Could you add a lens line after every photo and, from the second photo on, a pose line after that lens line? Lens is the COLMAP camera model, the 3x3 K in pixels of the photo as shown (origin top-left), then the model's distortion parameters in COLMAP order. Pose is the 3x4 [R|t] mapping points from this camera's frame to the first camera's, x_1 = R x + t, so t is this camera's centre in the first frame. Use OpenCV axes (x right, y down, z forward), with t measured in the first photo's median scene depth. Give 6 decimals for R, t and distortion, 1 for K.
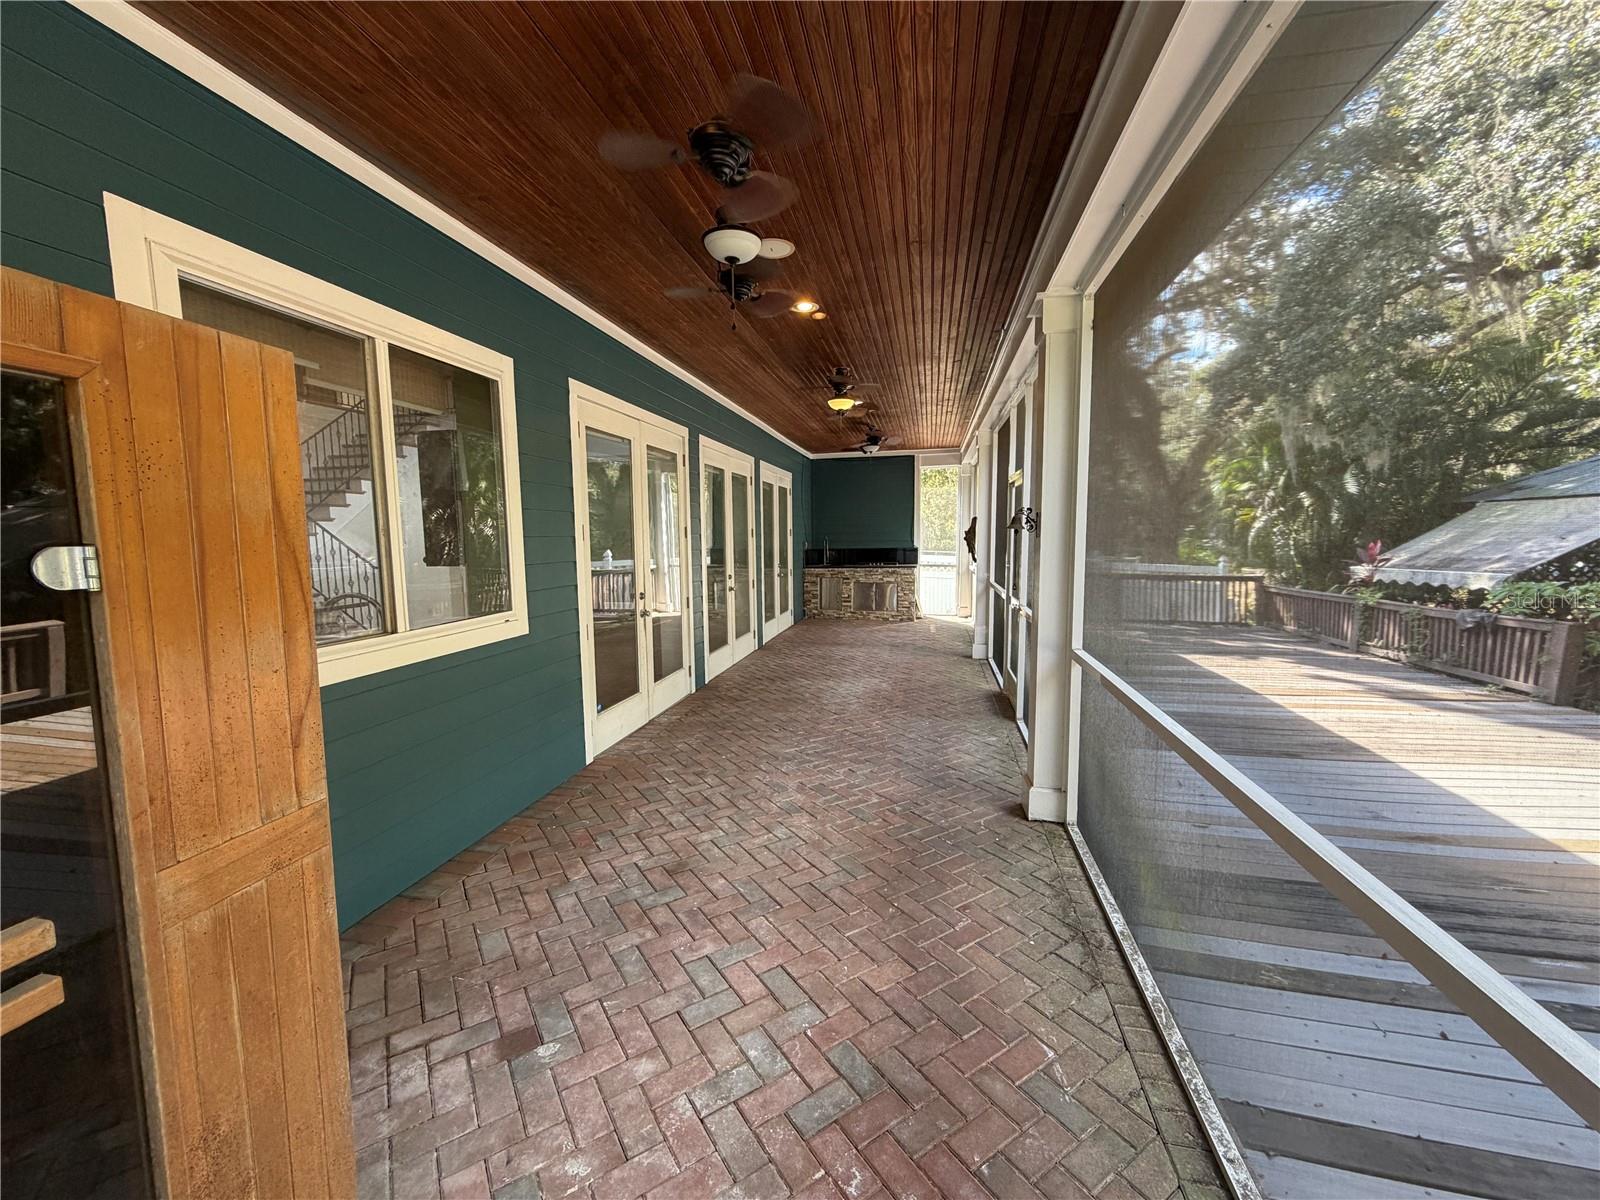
lens RADIAL K [[640.2, 0, 796.0], [0, 640.2, 595.1], [0, 0, 1]] dist [-0.001950, -0.000472]
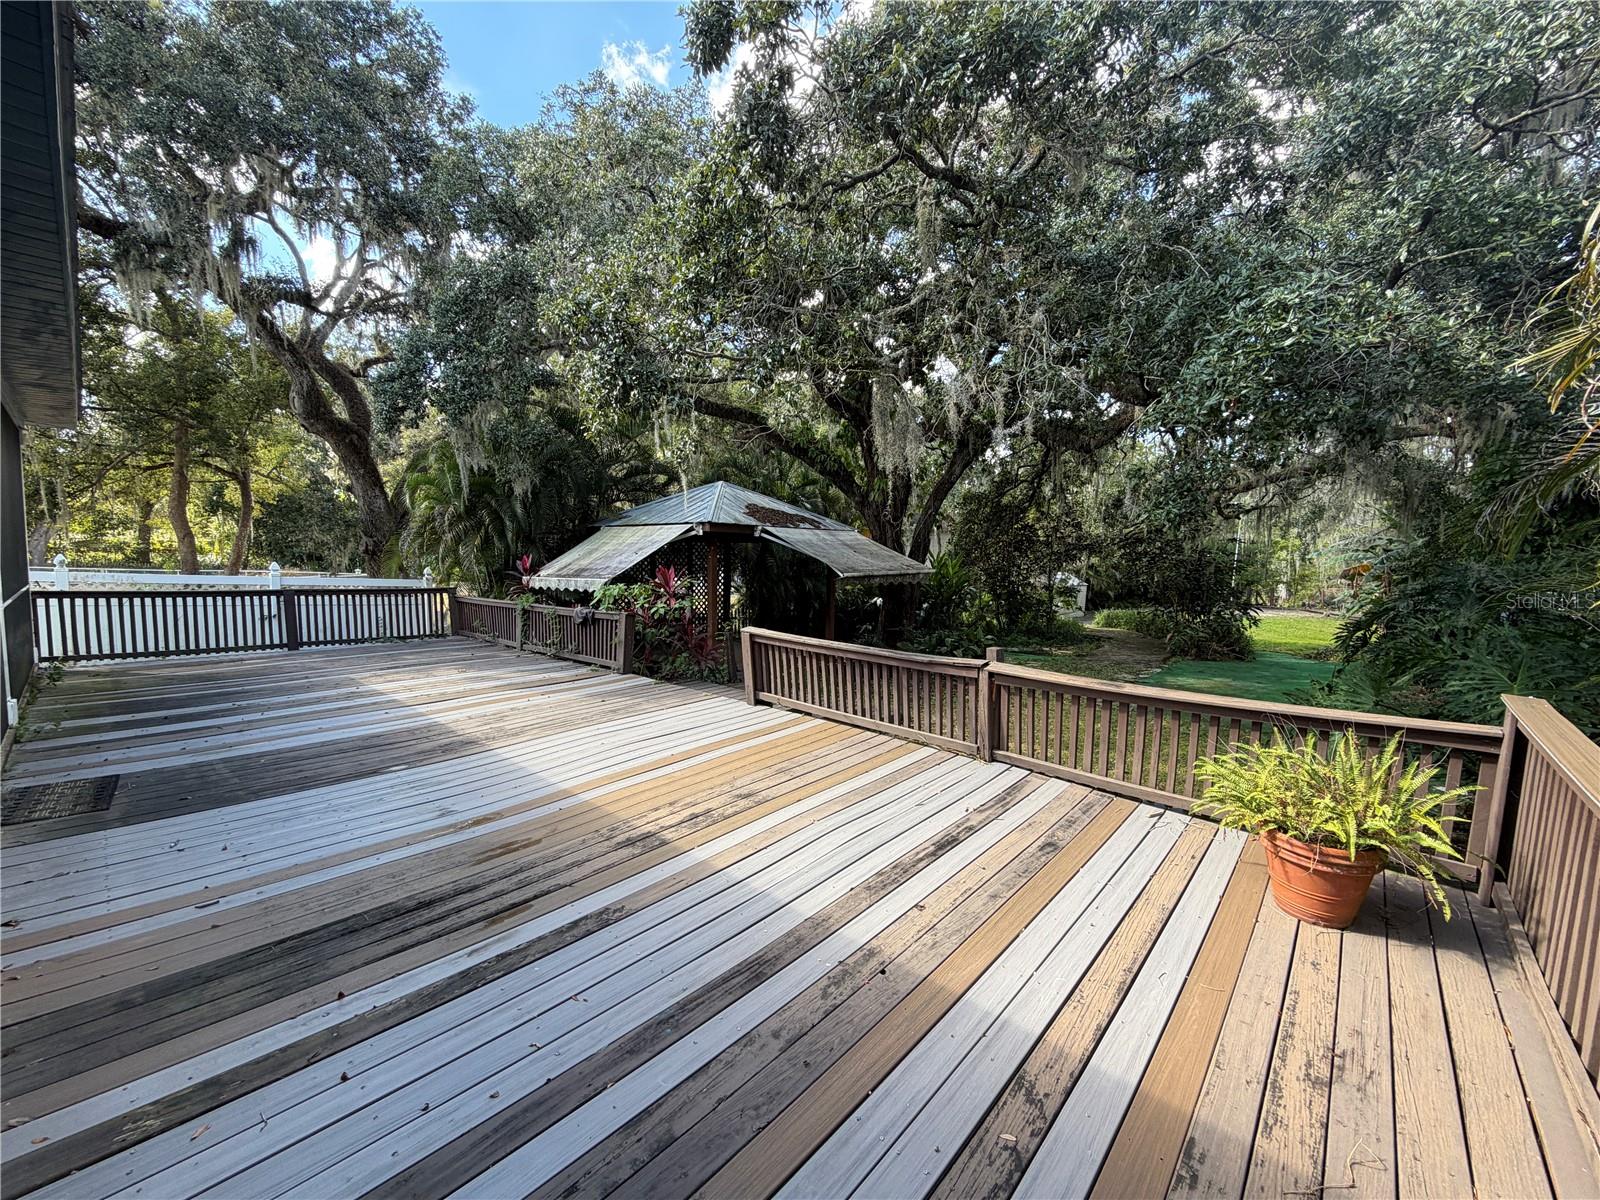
lens RADIAL K [[640.2, 0, 793.2], [0, 640.2, 611.8], [0, 0, 1]] dist [-0.001950, -0.000472]
pose [[0.503343, -0.064388, 0.861685, 0.168796], [0.064814, 0.997224, 0.036656, 0.011526], [-0.861653, 0.037399, 0.506118, -0.008851]]
